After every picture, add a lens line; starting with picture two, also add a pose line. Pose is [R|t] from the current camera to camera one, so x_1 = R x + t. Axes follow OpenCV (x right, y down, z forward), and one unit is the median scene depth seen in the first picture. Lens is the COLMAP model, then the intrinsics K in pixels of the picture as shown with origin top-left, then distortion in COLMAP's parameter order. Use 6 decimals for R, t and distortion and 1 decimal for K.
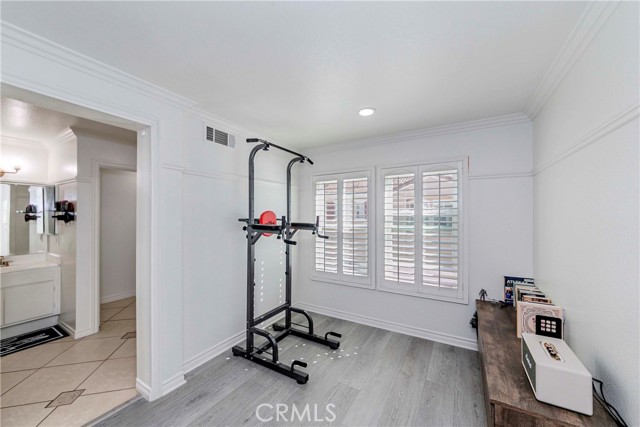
lens RADIAL K [[228.7, 0, 321.2], [0, 228.7, 212.1], [0, 0, 1]] dist [0.013904, 0.000242]
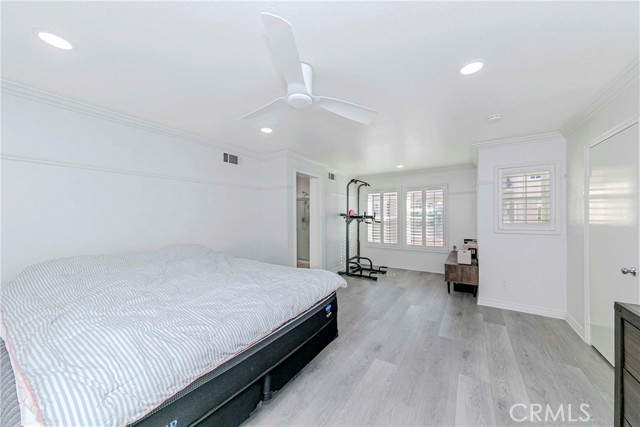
lens RADIAL K [[227.3, 0, 316.2], [0, 227.3, 211.9], [0, 0, 1]] dist [0.000212, -0.000449]
pose [[0.998752, -0.004049, -0.049773, -0.421626], [0.003796, 0.999979, -0.005175, 0.022983], [0.049793, 0.004979, 0.998747, -1.041893]]
